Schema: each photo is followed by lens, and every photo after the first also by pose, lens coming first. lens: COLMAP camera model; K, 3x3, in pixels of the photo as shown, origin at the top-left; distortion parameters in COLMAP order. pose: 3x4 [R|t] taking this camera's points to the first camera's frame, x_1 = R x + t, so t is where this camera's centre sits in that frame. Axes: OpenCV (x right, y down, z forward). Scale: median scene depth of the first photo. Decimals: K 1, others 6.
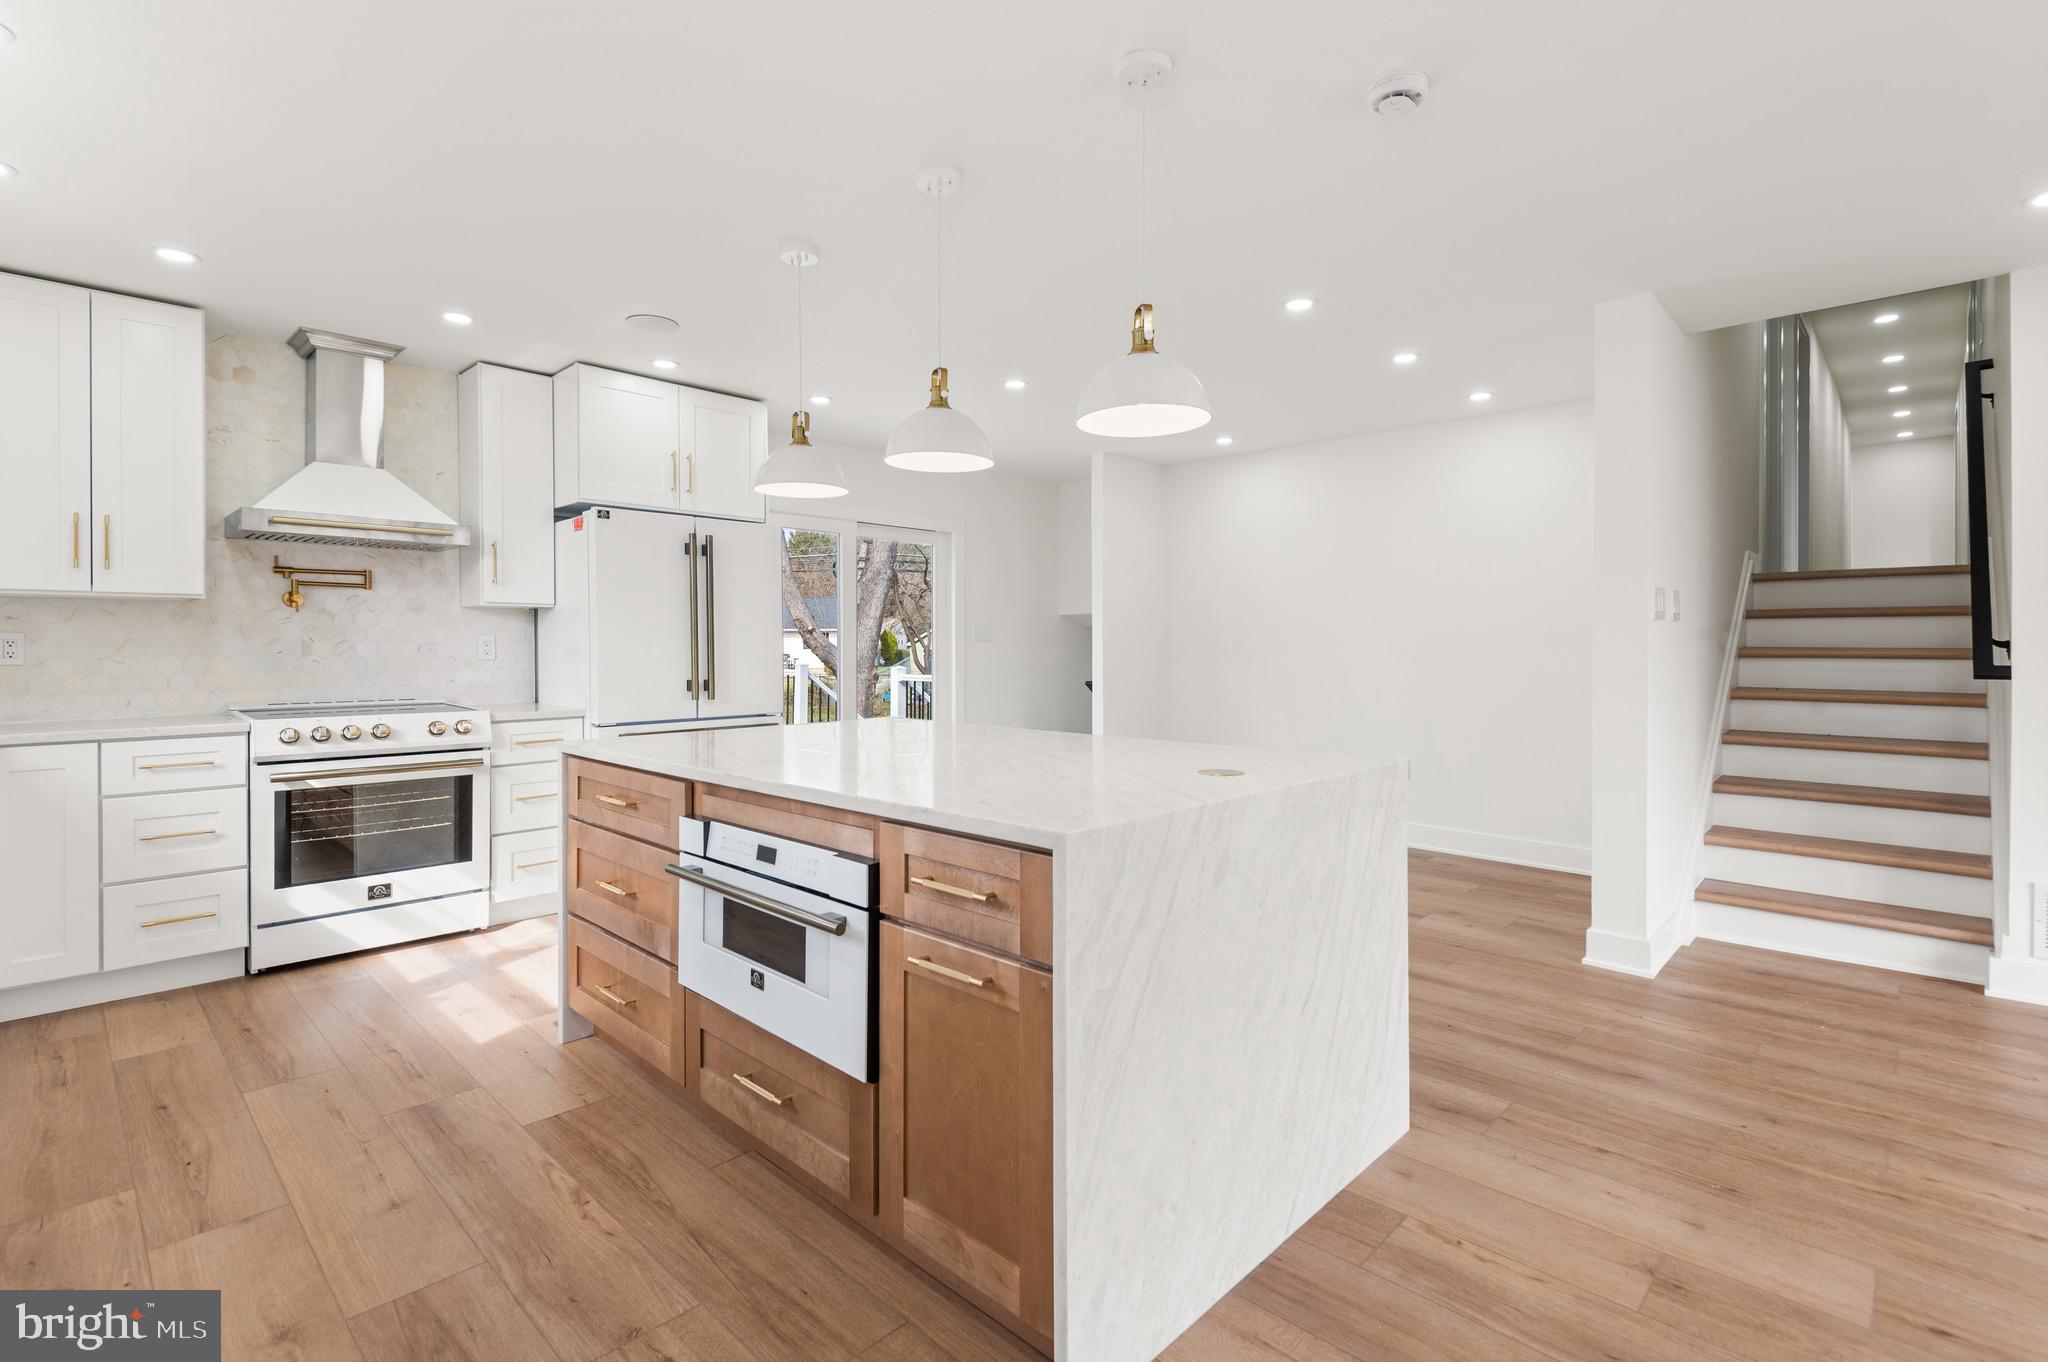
lens RADIAL K [[944.8, 0, 1026.0], [0, 944.8, 646.0], [0, 0, 1]] dist [0.021771, -0.011795]
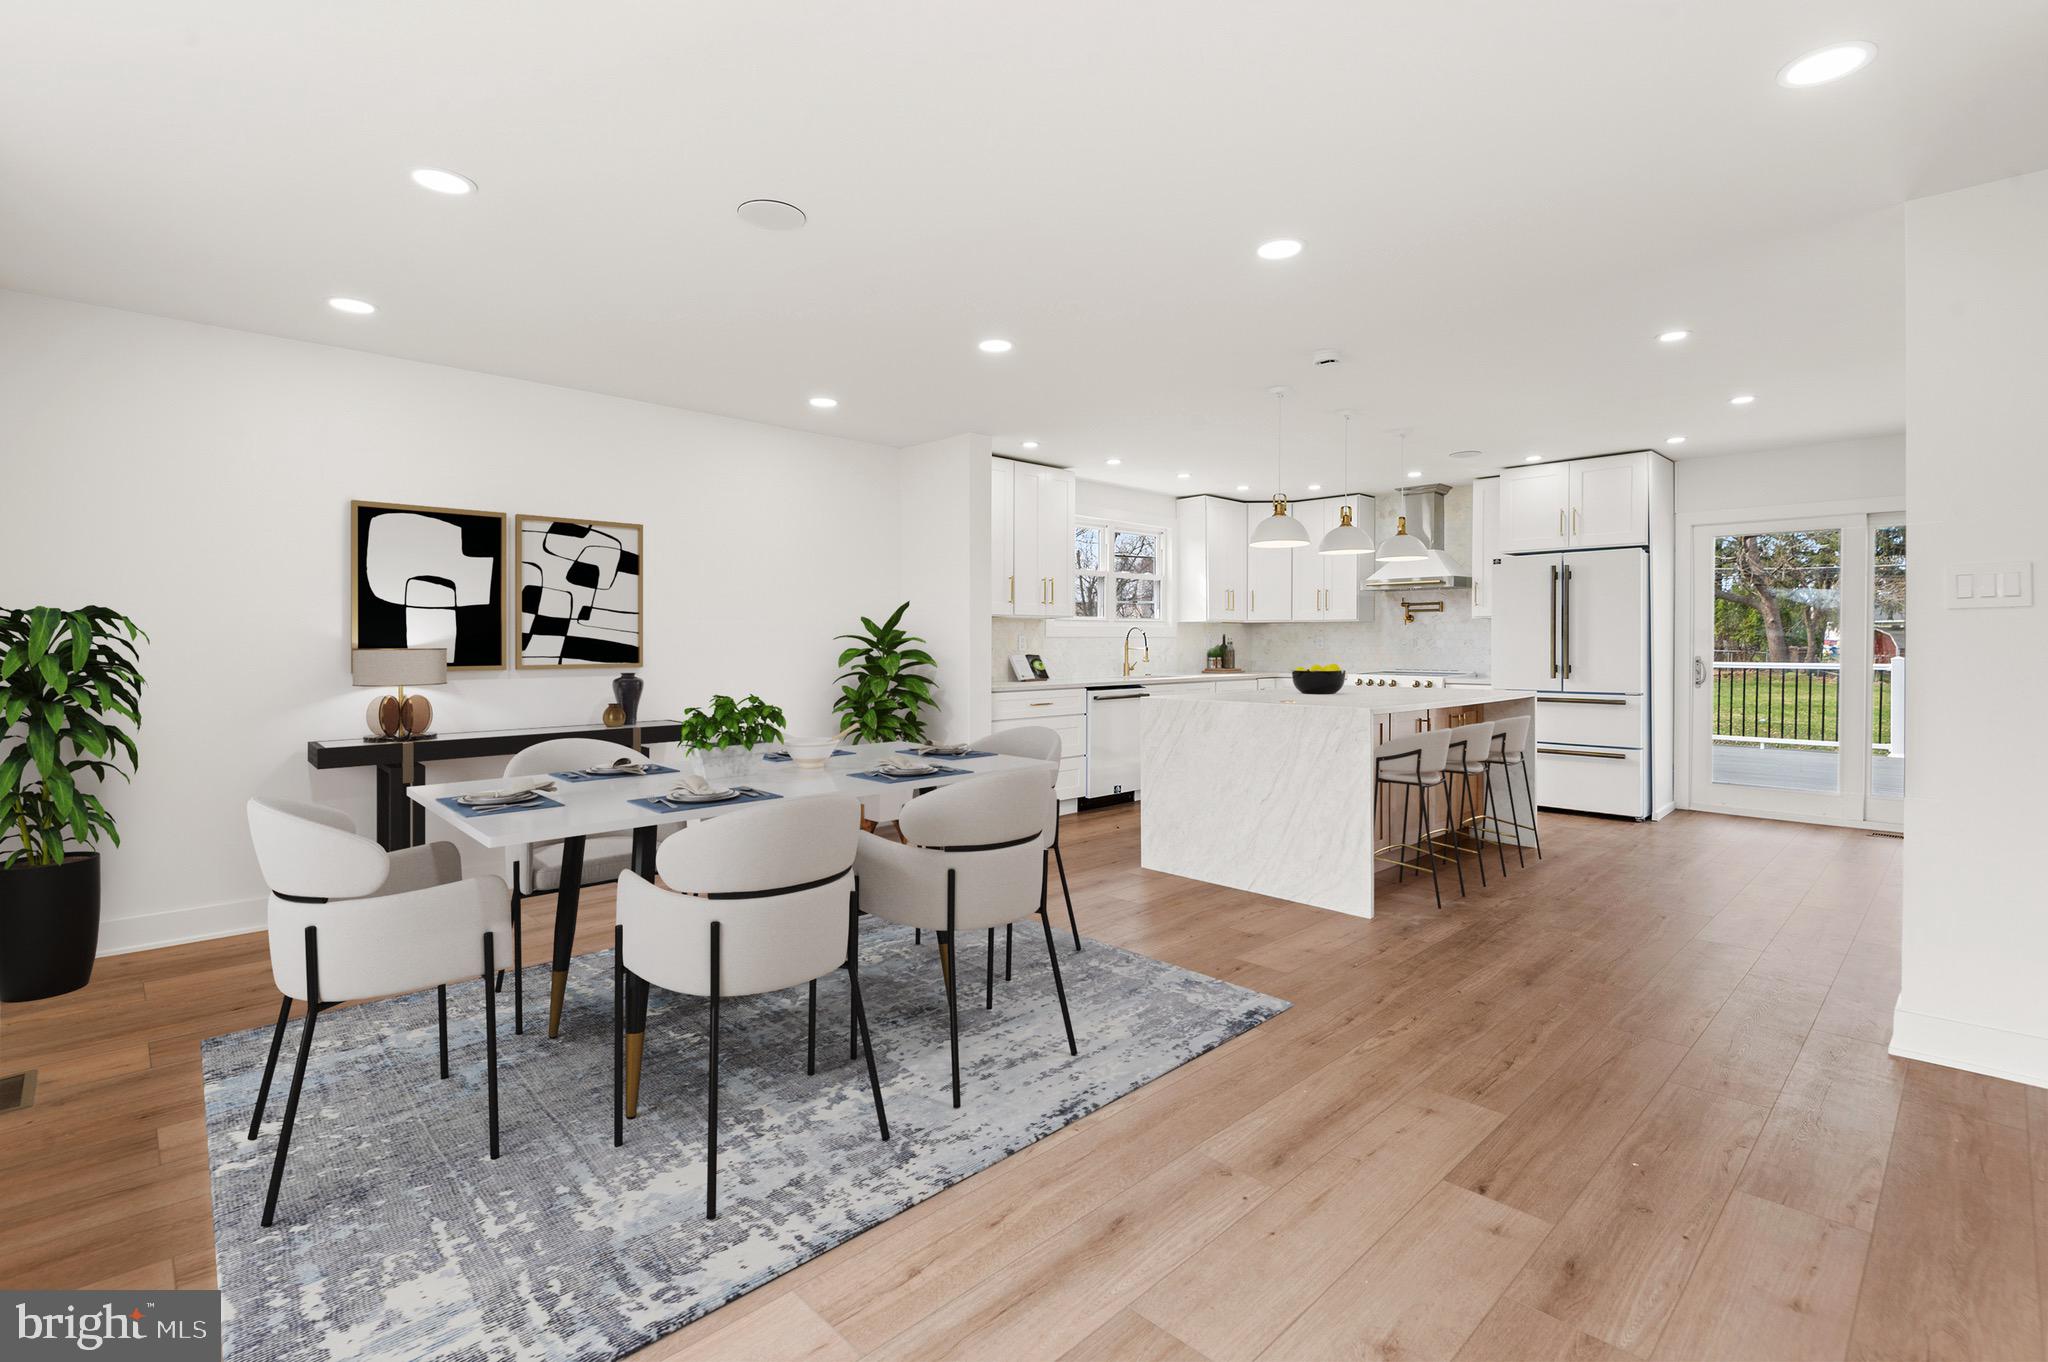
lens RADIAL K [[944.8, 0, 1026.0], [0, 944.8, 646.0], [0, 0, 1]] dist [0.021771, -0.011795]
pose [[-0.033858, 0.004707, -0.999416, 1.812731], [0.001733, 0.999988, 0.004651, -0.002671], [0.999425, -0.001575, -0.033866, 0.357831]]
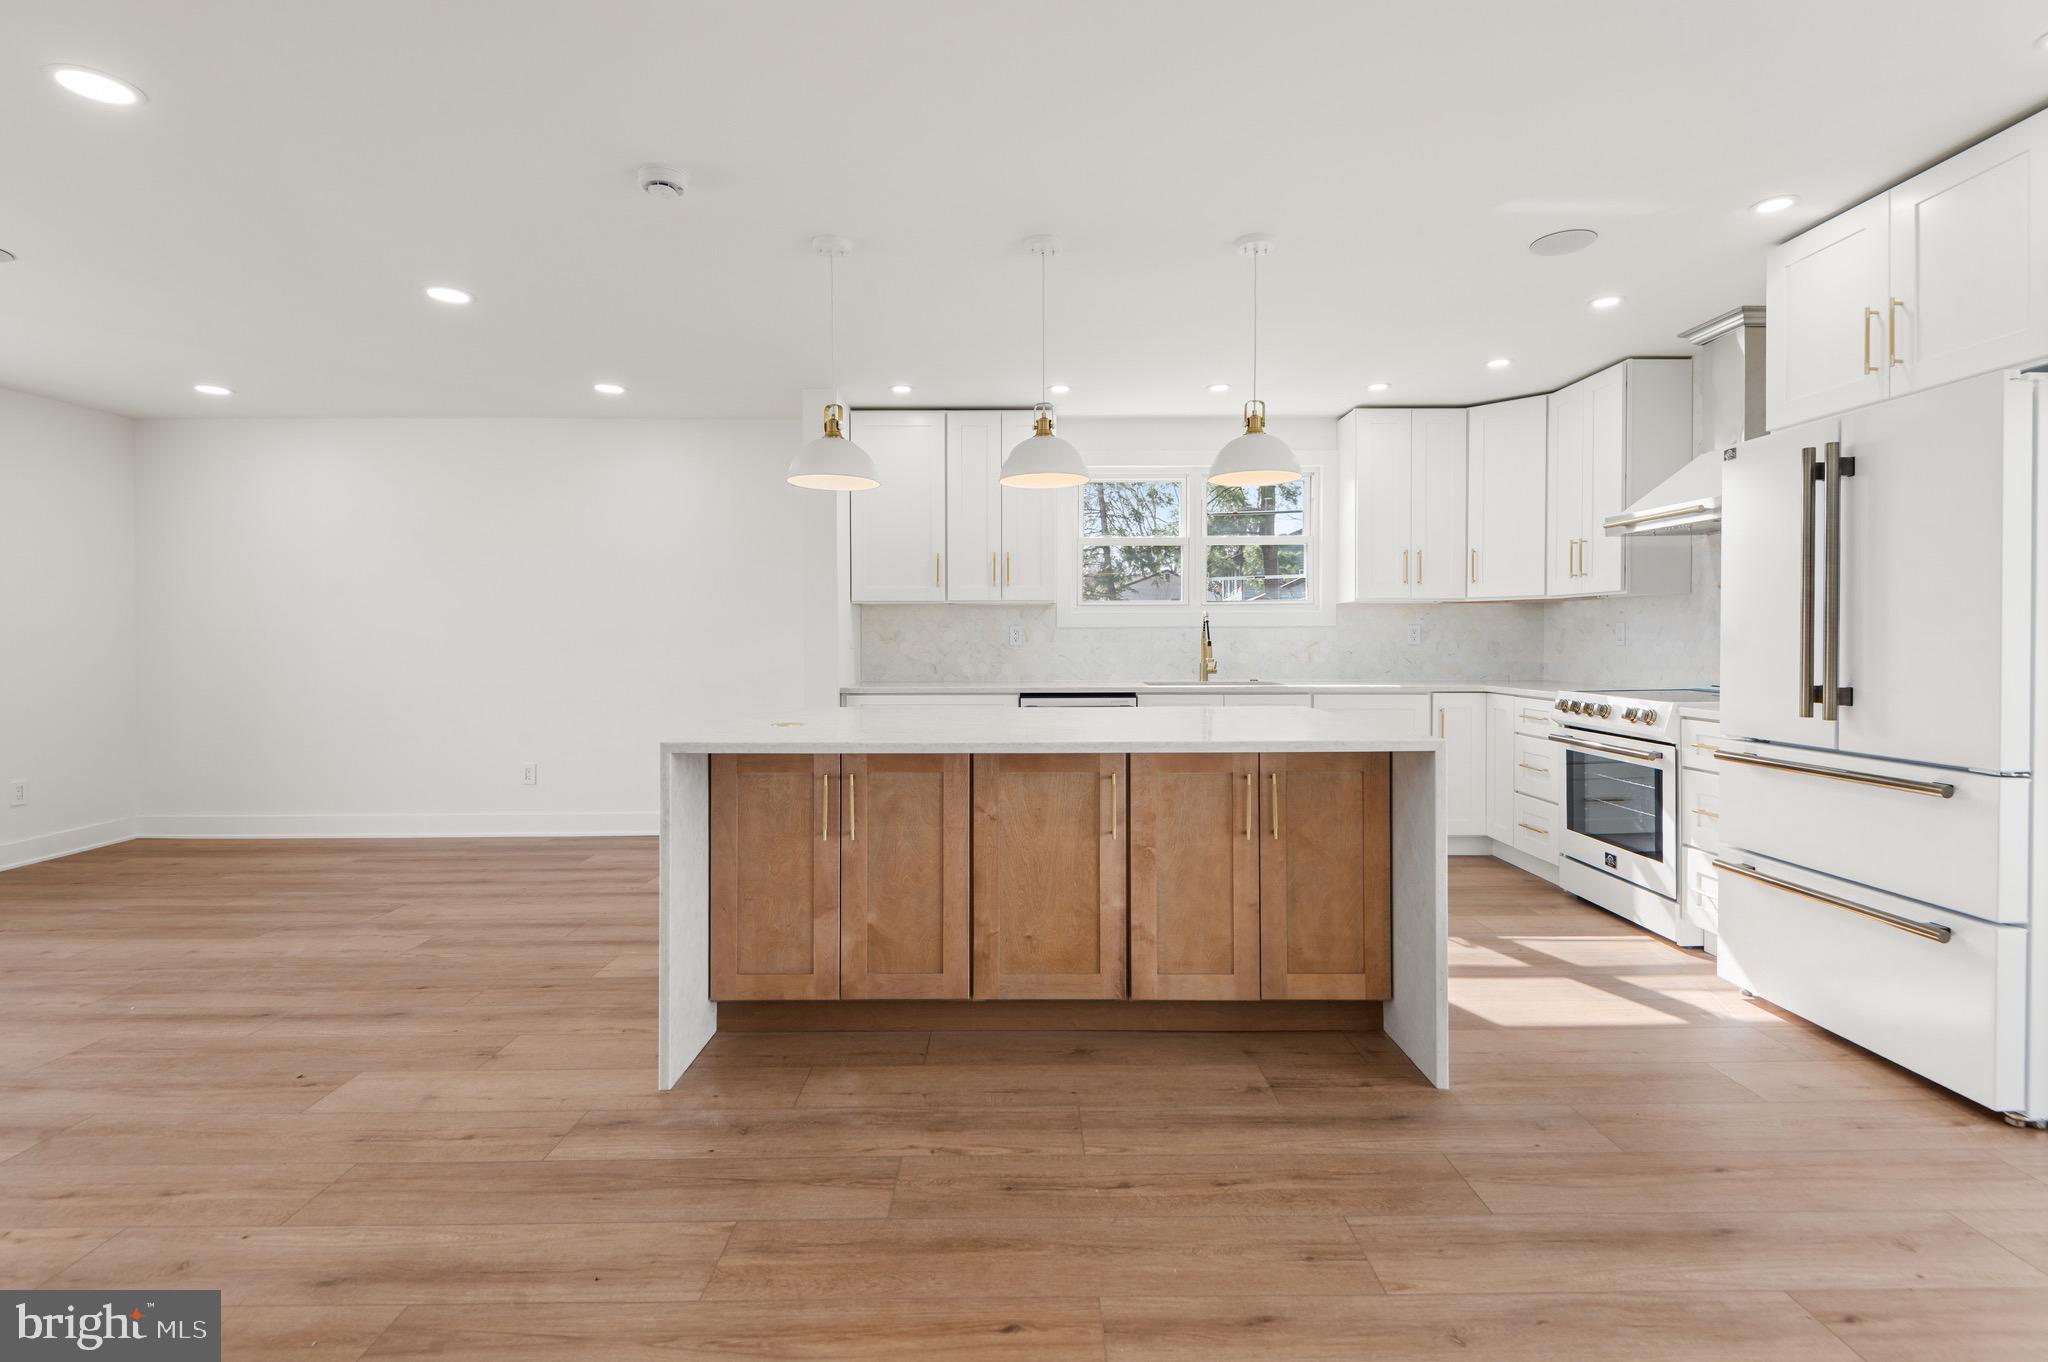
lens RADIAL K [[944.8, 0, 1026.0], [0, 944.8, 646.0], [0, 0, 1]] dist [0.021771, -0.011795]
pose [[-0.717809, 0.009265, -0.696178, 0.705519], [0.003534, 0.999947, 0.009664, 0.004586], [0.696231, 0.004477, -0.717804, 1.709744]]
